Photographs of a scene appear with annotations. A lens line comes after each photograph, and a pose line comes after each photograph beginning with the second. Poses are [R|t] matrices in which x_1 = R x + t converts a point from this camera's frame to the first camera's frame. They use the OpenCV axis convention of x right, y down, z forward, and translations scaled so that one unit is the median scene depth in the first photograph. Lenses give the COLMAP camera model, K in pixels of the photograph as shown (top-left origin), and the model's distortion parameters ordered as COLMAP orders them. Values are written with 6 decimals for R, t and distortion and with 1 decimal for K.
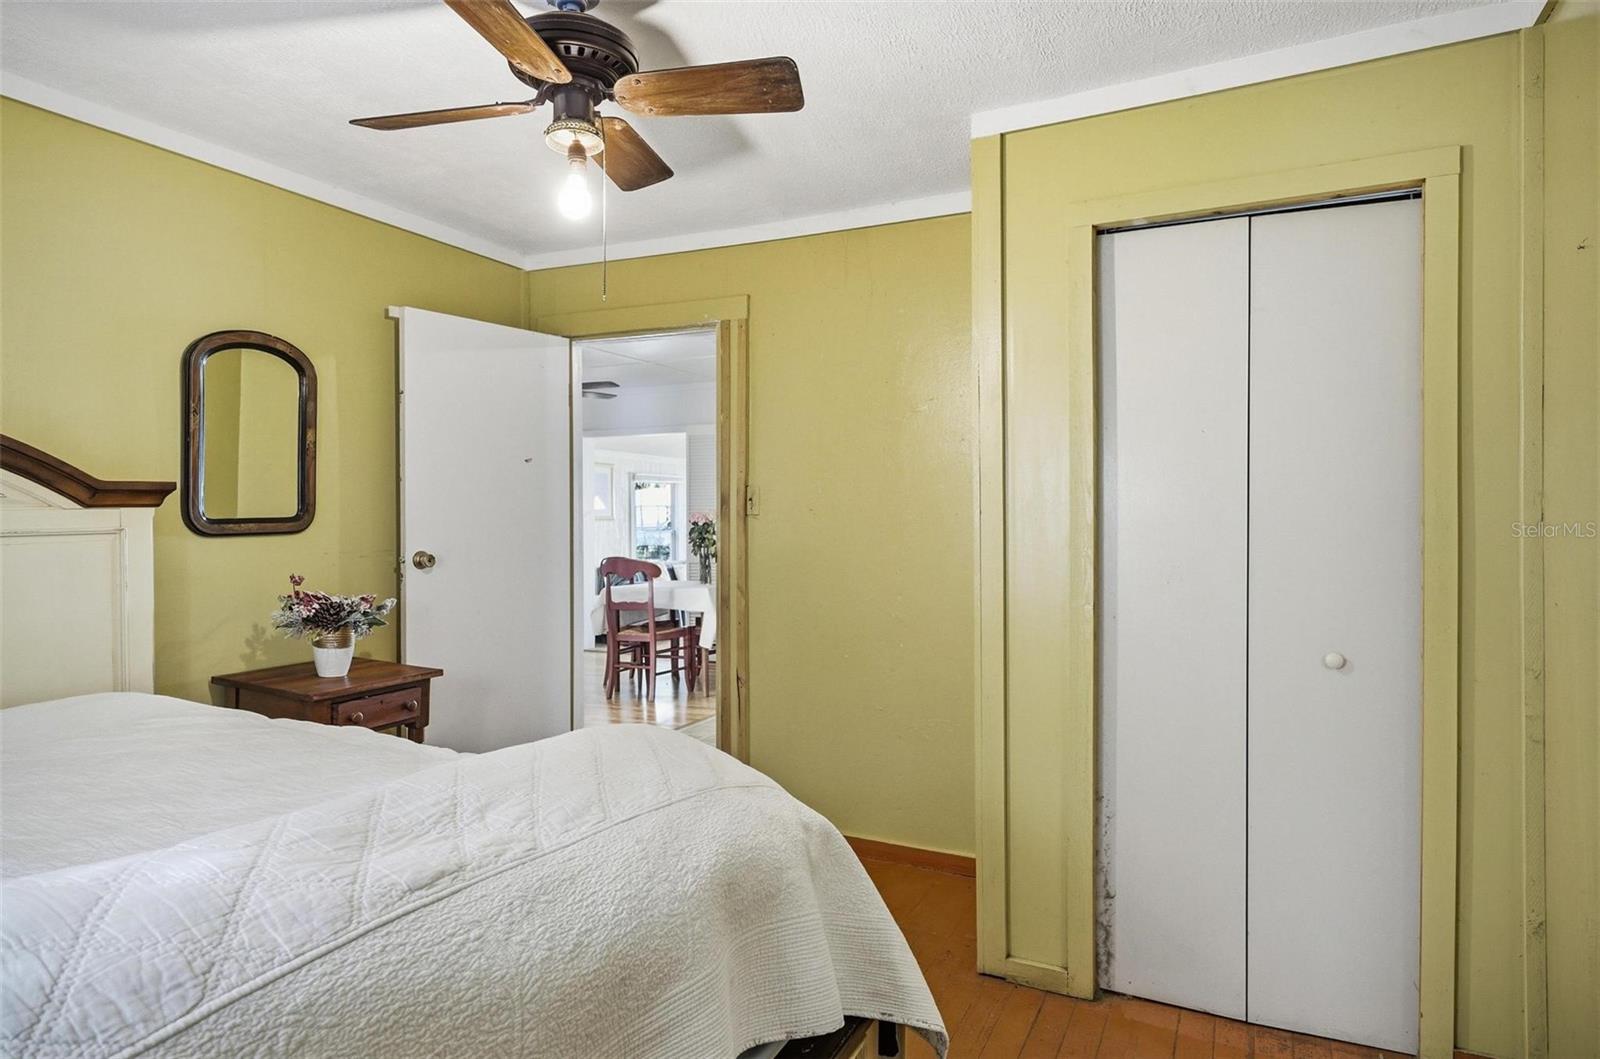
lens RADIAL K [[934.9, 0, 800.0], [0, 934.9, 529.5], [0, 0, 1]] dist [0.003349, 0.000796]
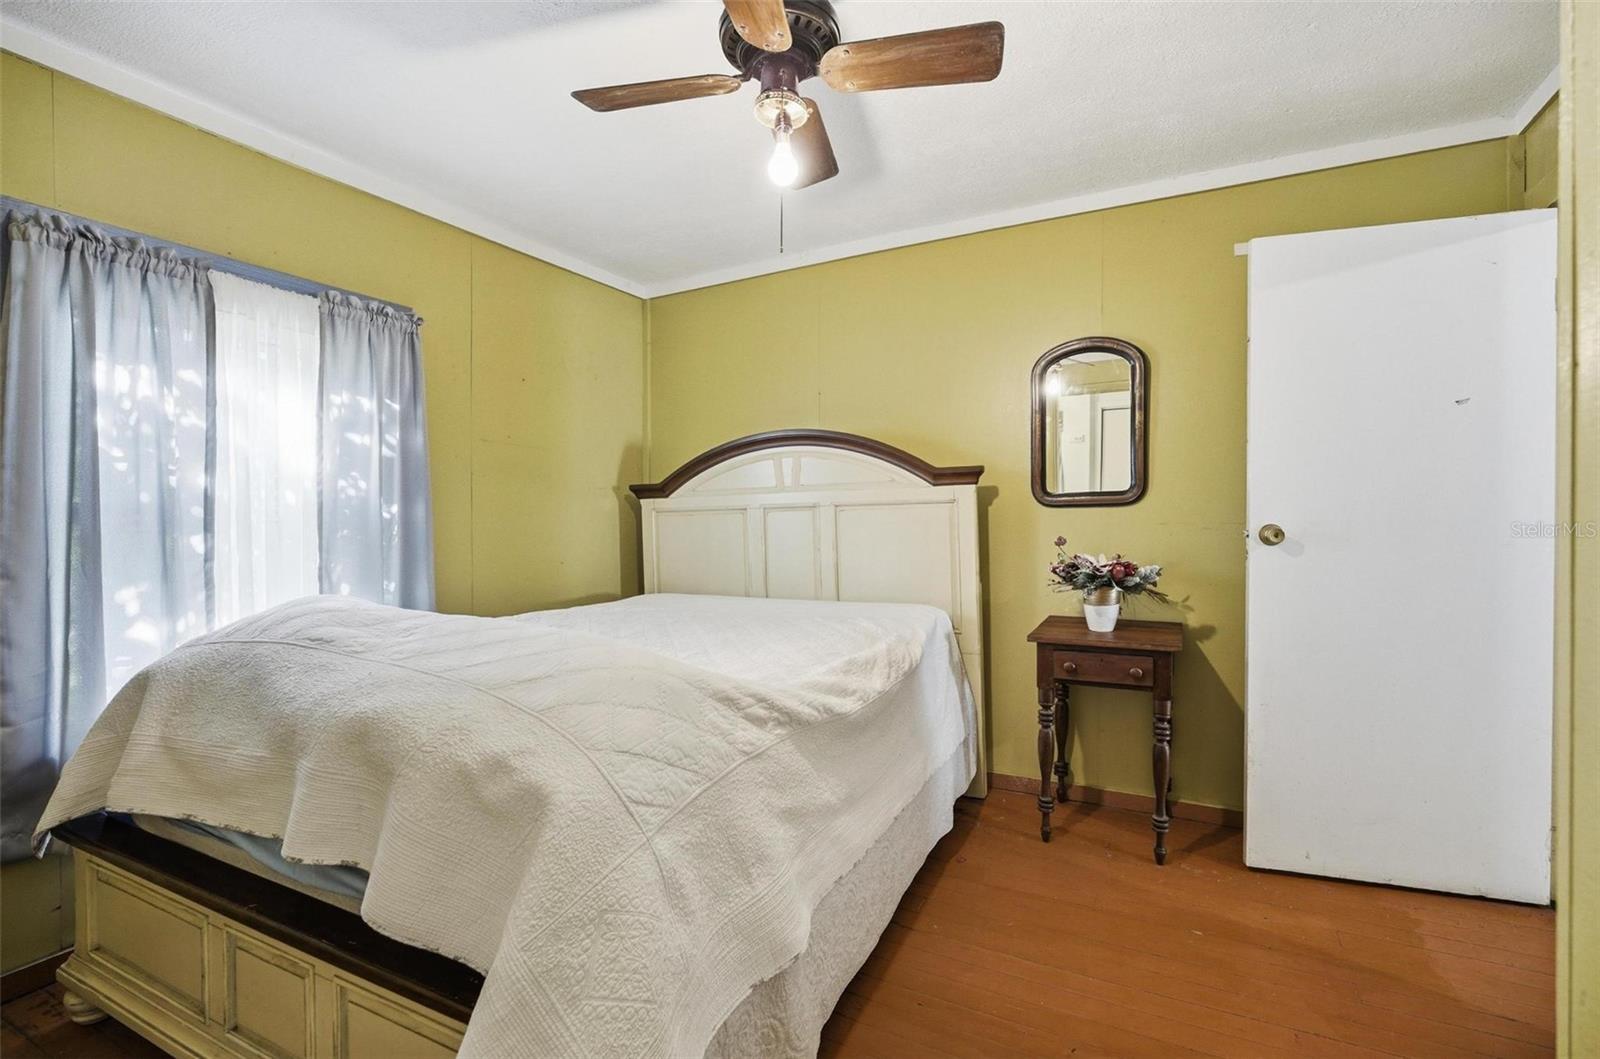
lens RADIAL K [[736.9, 0, 809.4], [0, 736.9, 529.8], [0, 0, 1]] dist [-0.010086, 0.000637]
pose [[-0.028222, 0.013690, -0.999508, 0.381197], [-0.014654, 0.999793, 0.014108, 0.029164], [0.999494, 0.015045, -0.028015, 0.673686]]
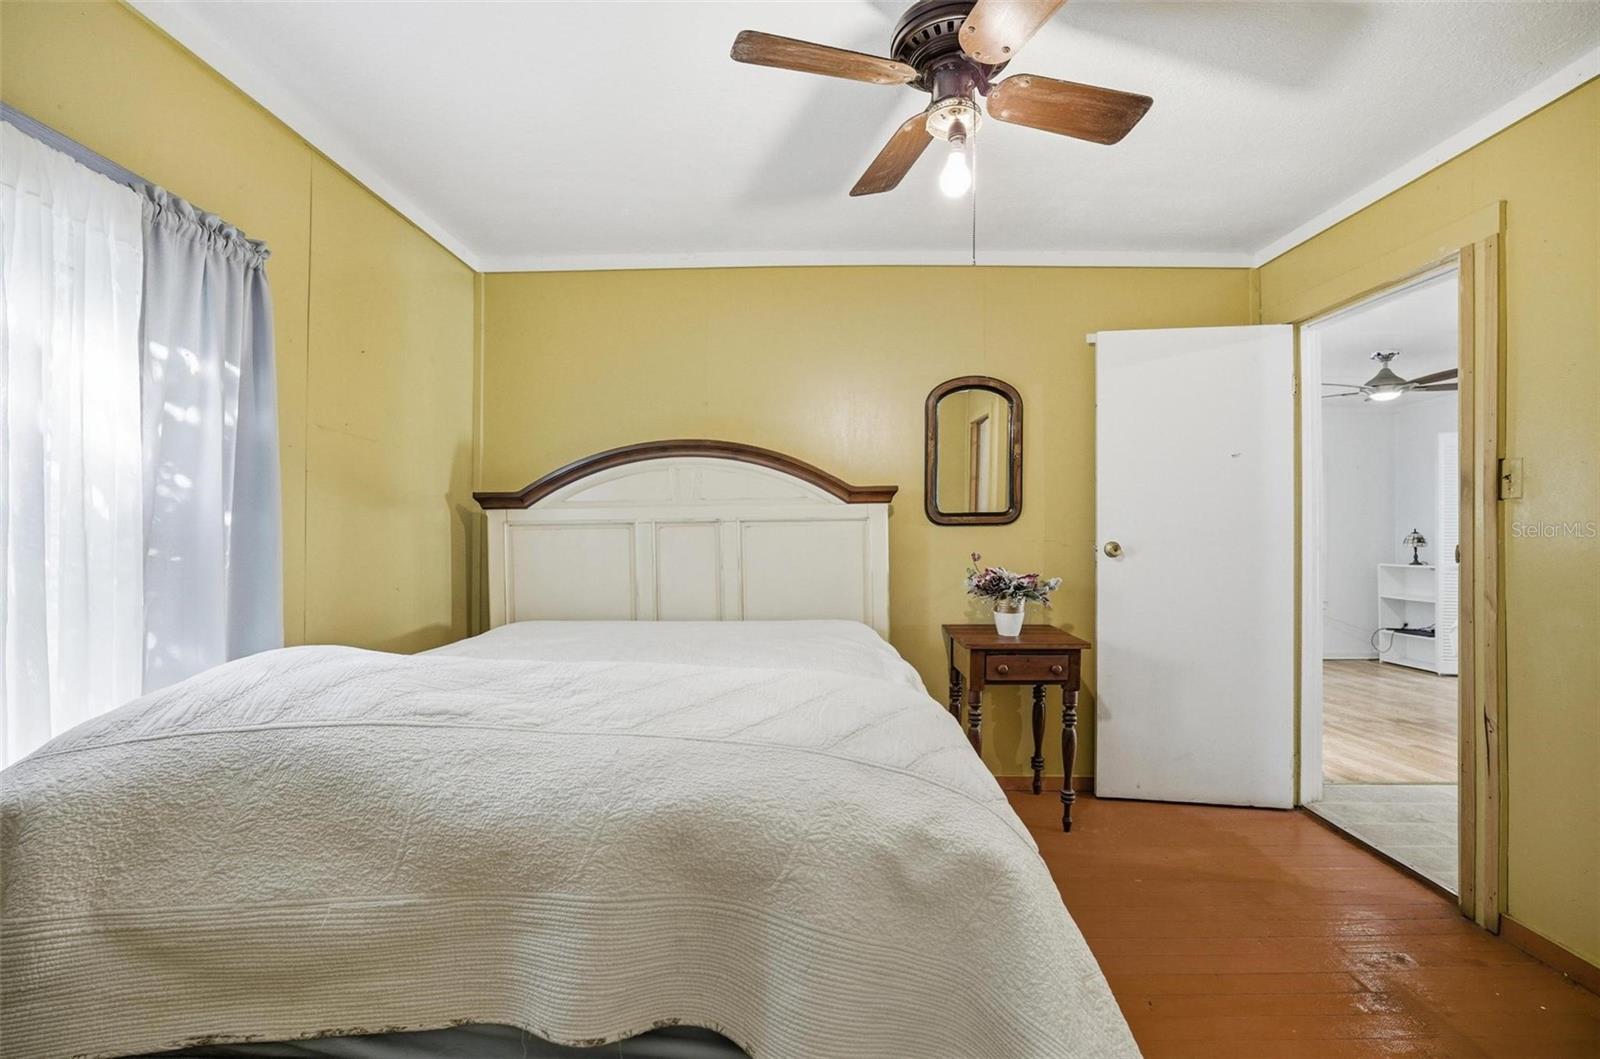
lens RADIAL K [[723.3, 0, 809.0], [0, 723.3, 531.5], [0, 0, 1]] dist [-0.010366, 0.000398]
pose [[0.437704, -0.004035, -0.899110, 0.260554], [-0.018443, 0.999739, -0.013465, 0.034367], [0.898930, 0.022476, 0.437516, 0.326207]]
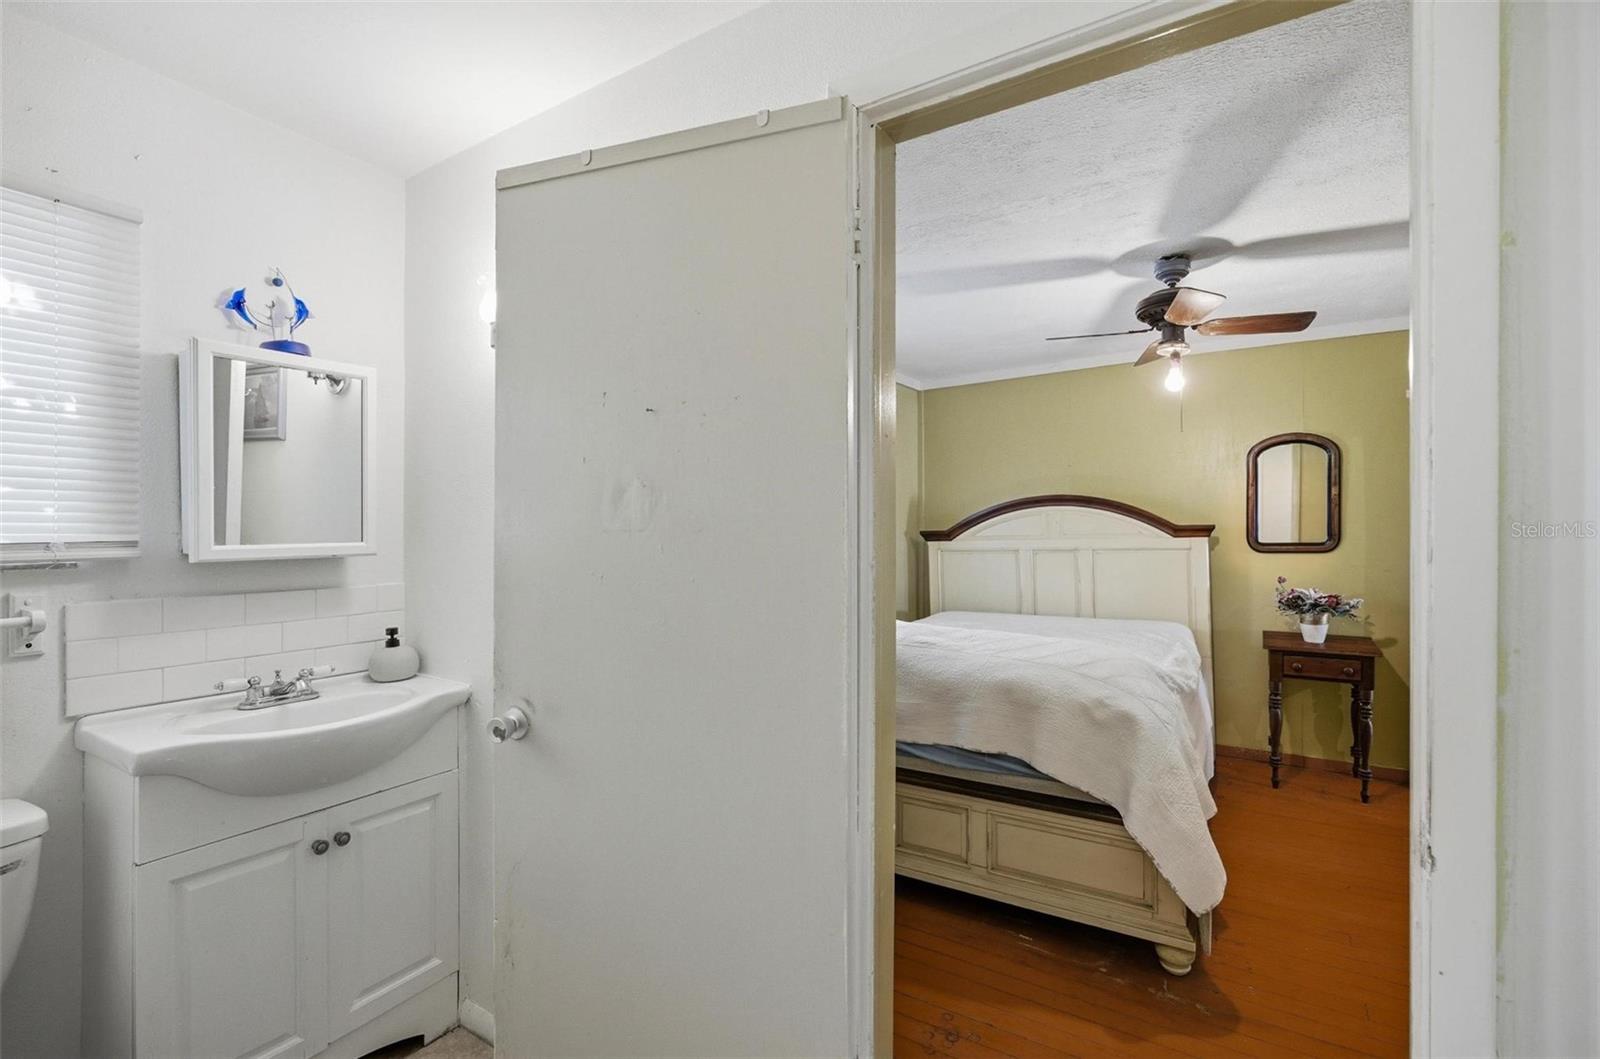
lens RADIAL K [[723.3, 0, 809.0], [0, 723.3, 531.5], [0, 0, 1]] dist [-0.010366, 0.000398]
pose [[-0.108647, 0.001918, -0.994079, 0.813746], [-0.013999, 0.999896, 0.003459, -0.024776], [0.993982, 0.014292, -0.108609, 0.272134]]
